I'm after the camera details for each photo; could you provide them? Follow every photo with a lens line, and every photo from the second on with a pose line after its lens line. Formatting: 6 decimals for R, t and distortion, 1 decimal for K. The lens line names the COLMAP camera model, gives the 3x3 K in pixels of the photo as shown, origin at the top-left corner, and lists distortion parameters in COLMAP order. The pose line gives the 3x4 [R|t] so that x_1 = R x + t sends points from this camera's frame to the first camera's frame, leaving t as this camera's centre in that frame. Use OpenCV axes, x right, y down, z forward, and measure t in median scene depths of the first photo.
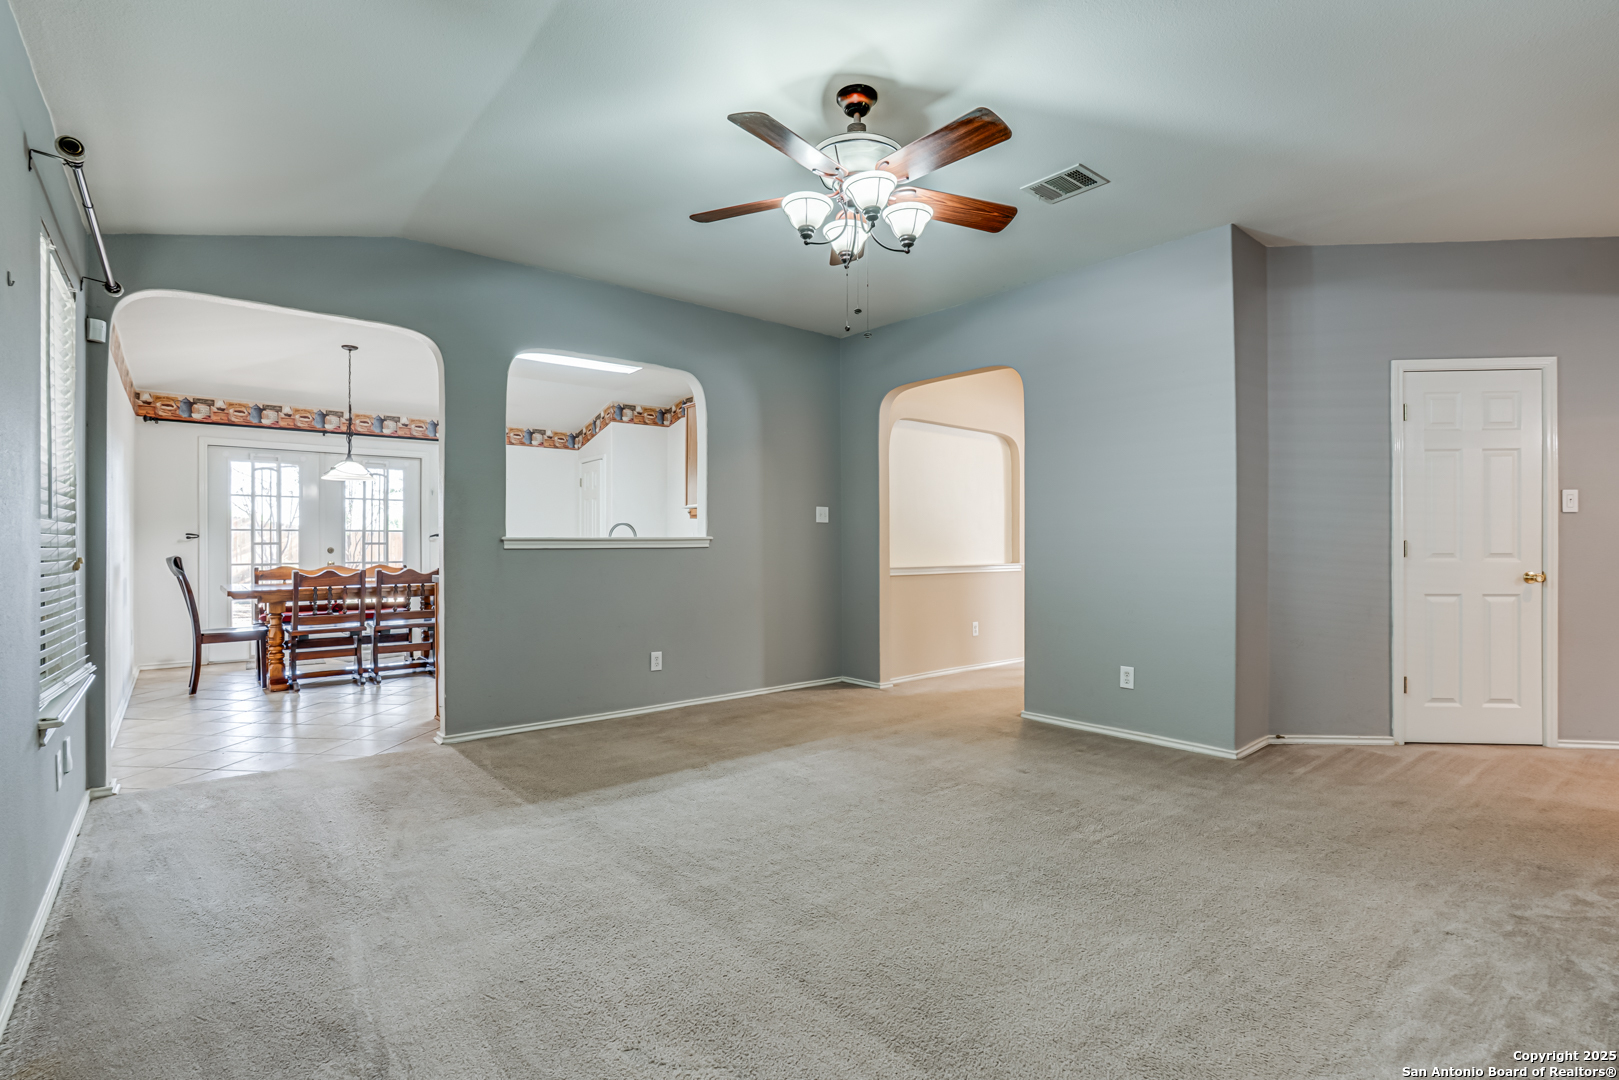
lens RADIAL K [[792.9, 0, 798.3], [0, 792.9, 538.7], [0, 0, 1]] dist [-0.015178, 0.002028]
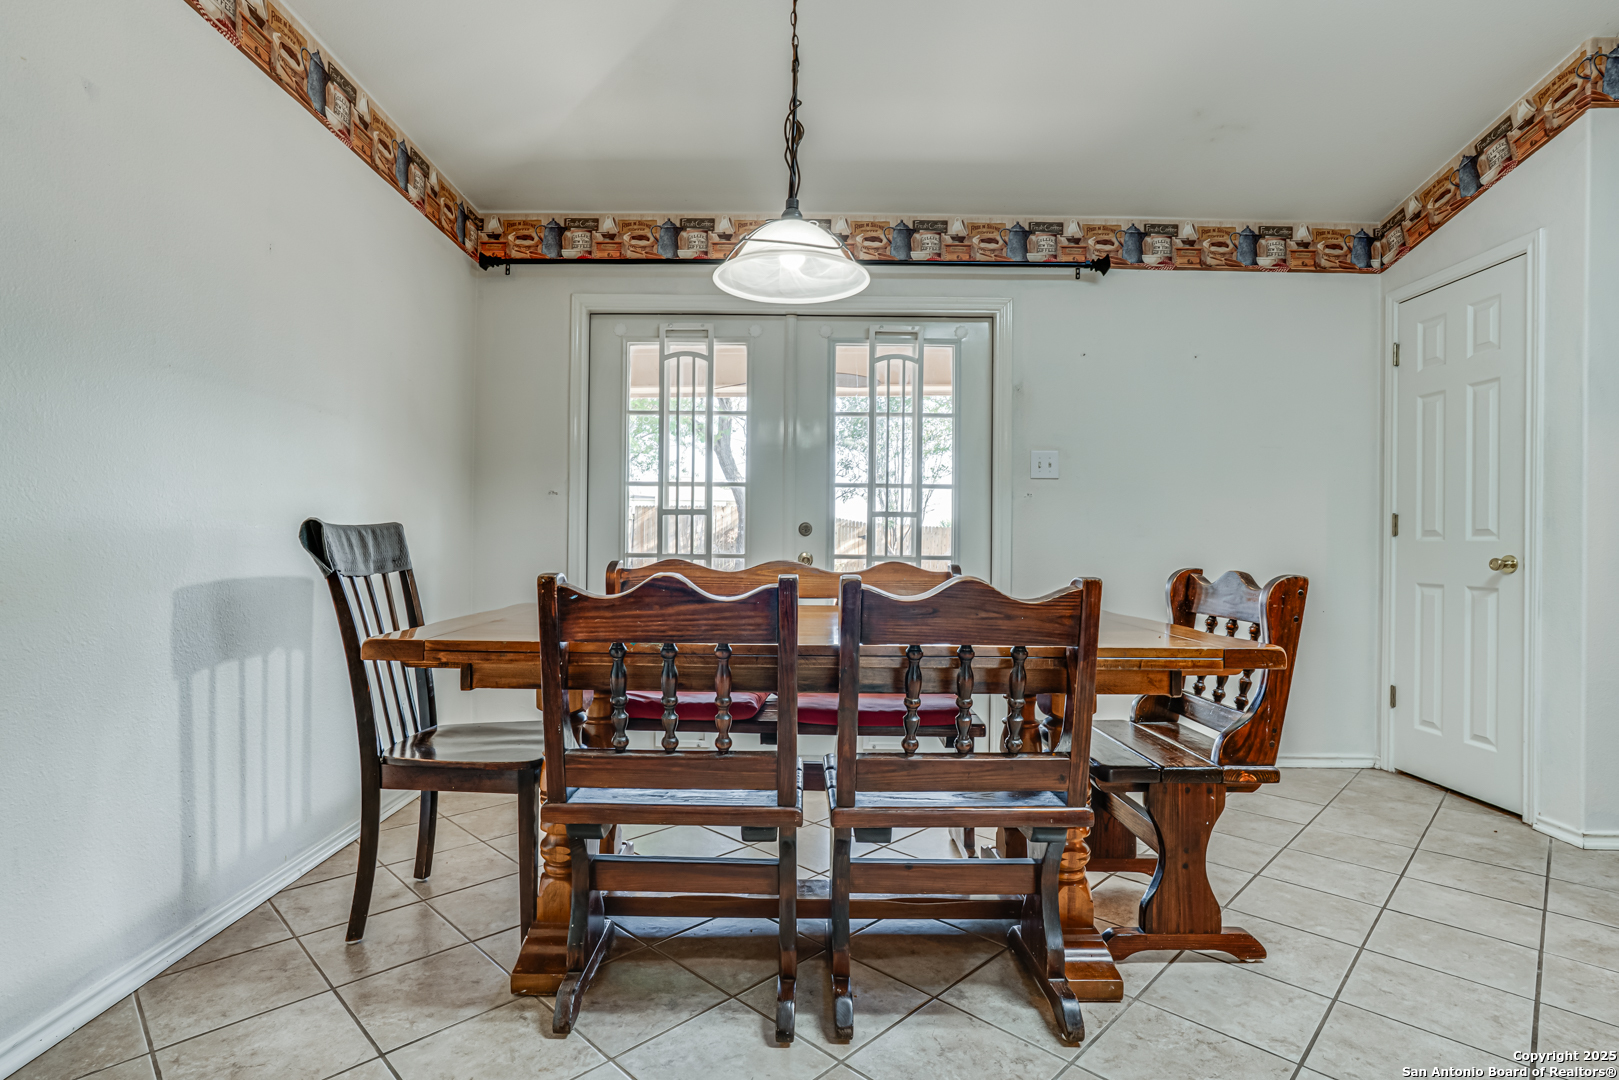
lens RADIAL K [[786.6, 0, 807.9], [0, 786.6, 540.9], [0, 0, 1]] dist [-0.002975, 0.005105]
pose [[0.794088, 0.005867, -0.607775, -0.328943], [-0.009356, 0.999953, -0.002571, 0.023310], [0.607731, 0.007728, 0.794105, 0.665801]]
